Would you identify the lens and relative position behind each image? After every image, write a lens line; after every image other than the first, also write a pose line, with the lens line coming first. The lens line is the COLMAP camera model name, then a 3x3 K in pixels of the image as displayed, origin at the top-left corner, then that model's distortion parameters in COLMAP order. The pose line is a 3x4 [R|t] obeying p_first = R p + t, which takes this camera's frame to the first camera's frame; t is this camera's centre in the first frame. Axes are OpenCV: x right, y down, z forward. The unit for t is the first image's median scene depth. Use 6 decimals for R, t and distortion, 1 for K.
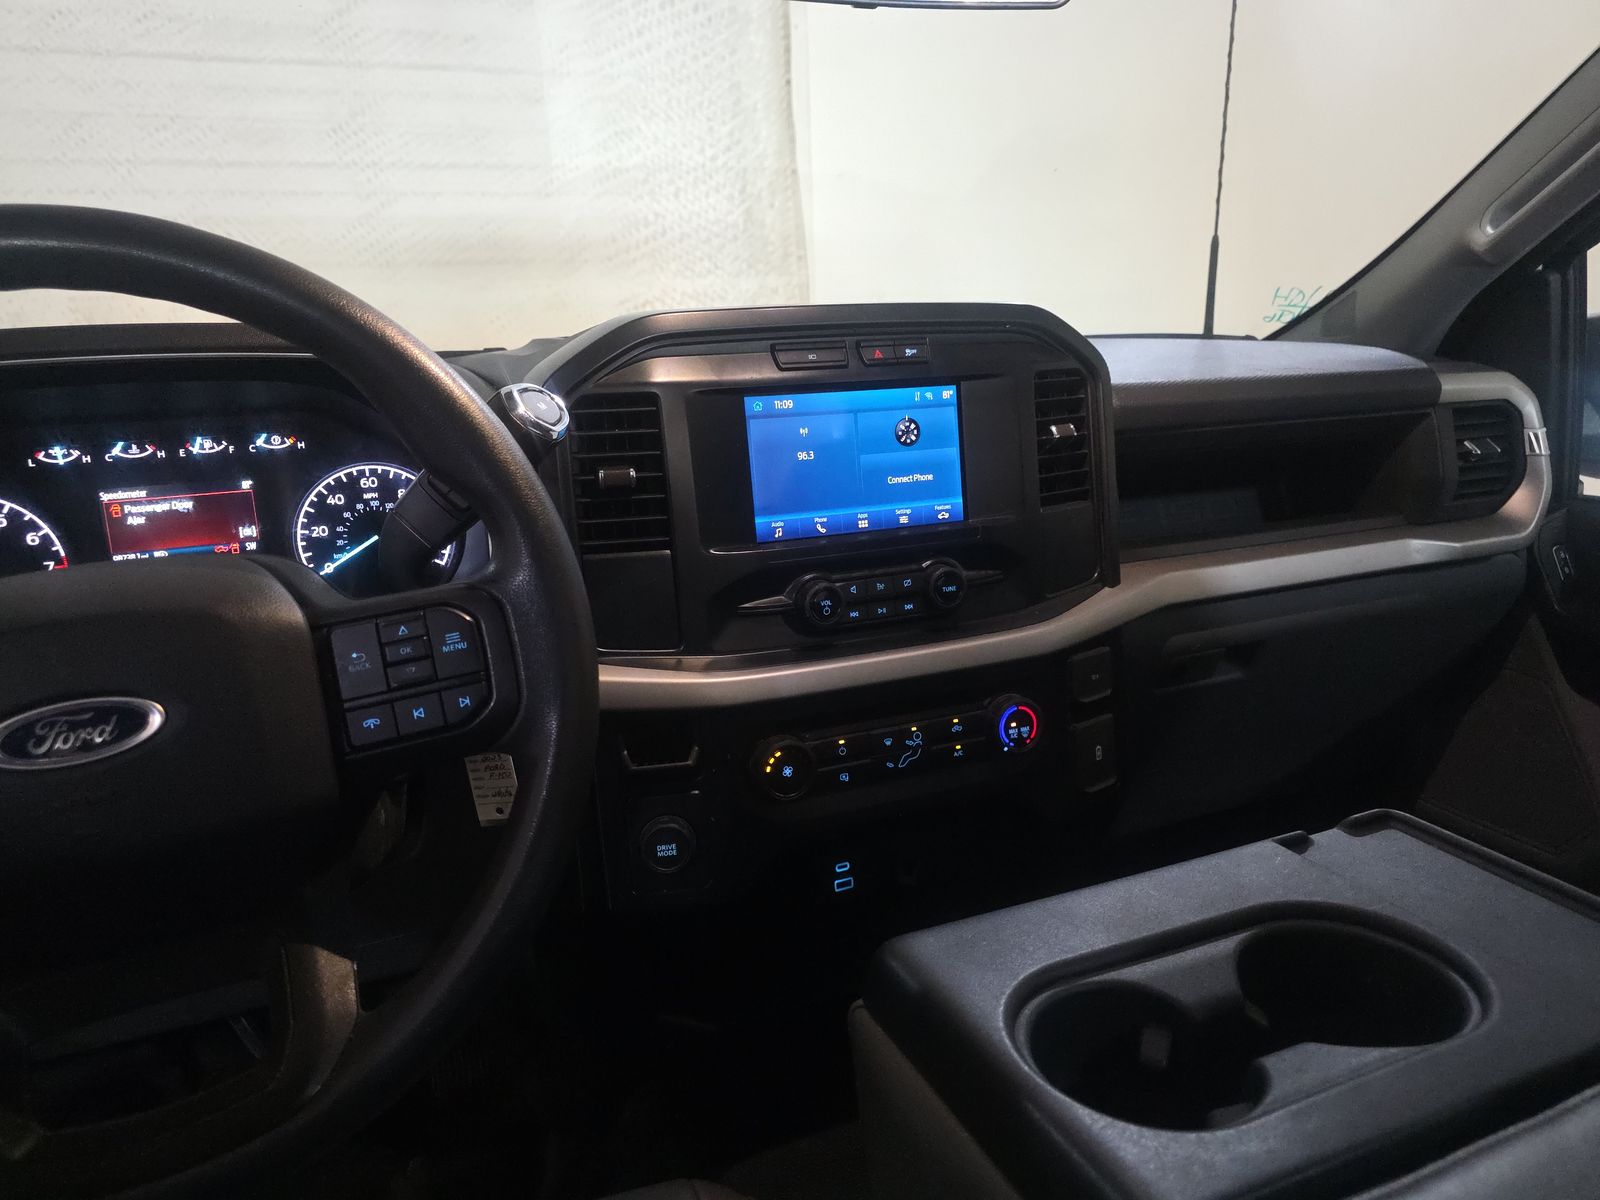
lens RADIAL K [[1130.3, 0, 800.0], [0, 1130.3, 600.0], [0, 0, 1]] dist [0.042393, -0.041086]
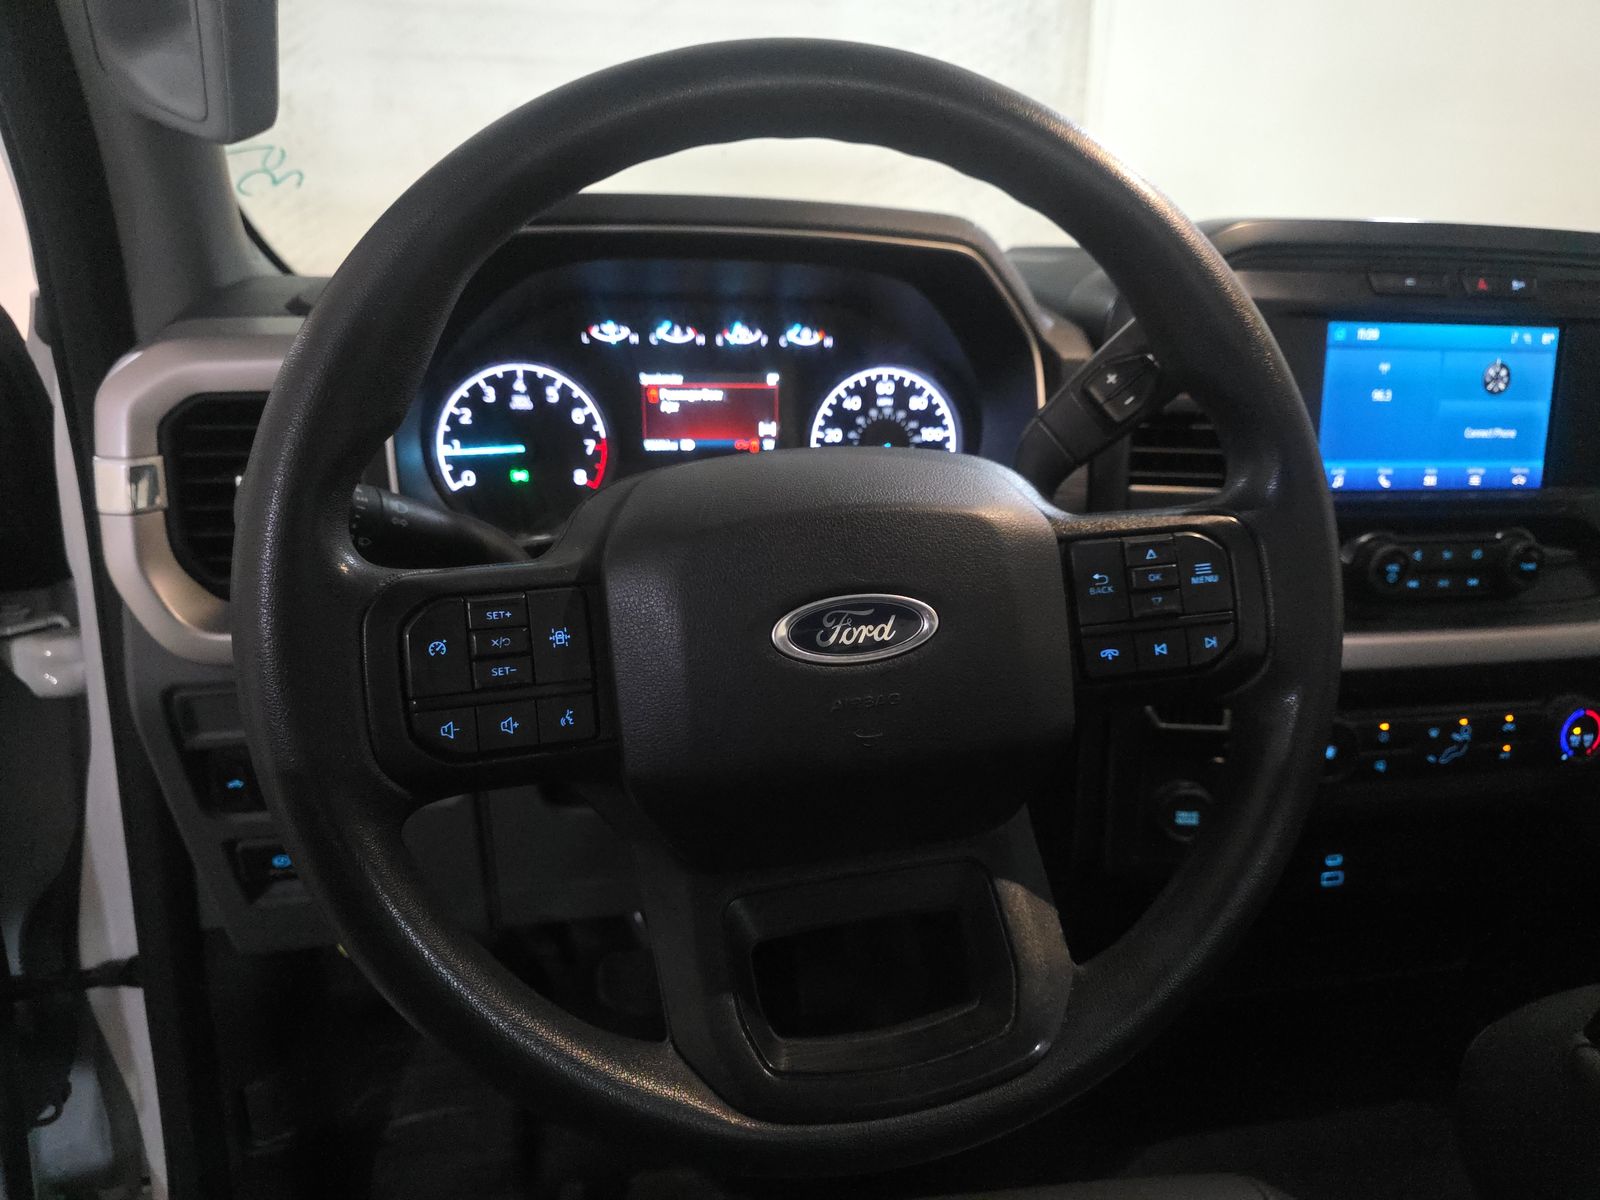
lens RADIAL K [[1126.9, 0, 804.2], [0, 1126.9, 633.0], [0, 0, 1]] dist [0.104074, -0.152594]
pose [[0.979883, 0.119502, -0.159838, -0.277187], [-0.106316, 0.990370, 0.088676, 0.022594], [0.168896, -0.069898, 0.983152, 0.049013]]
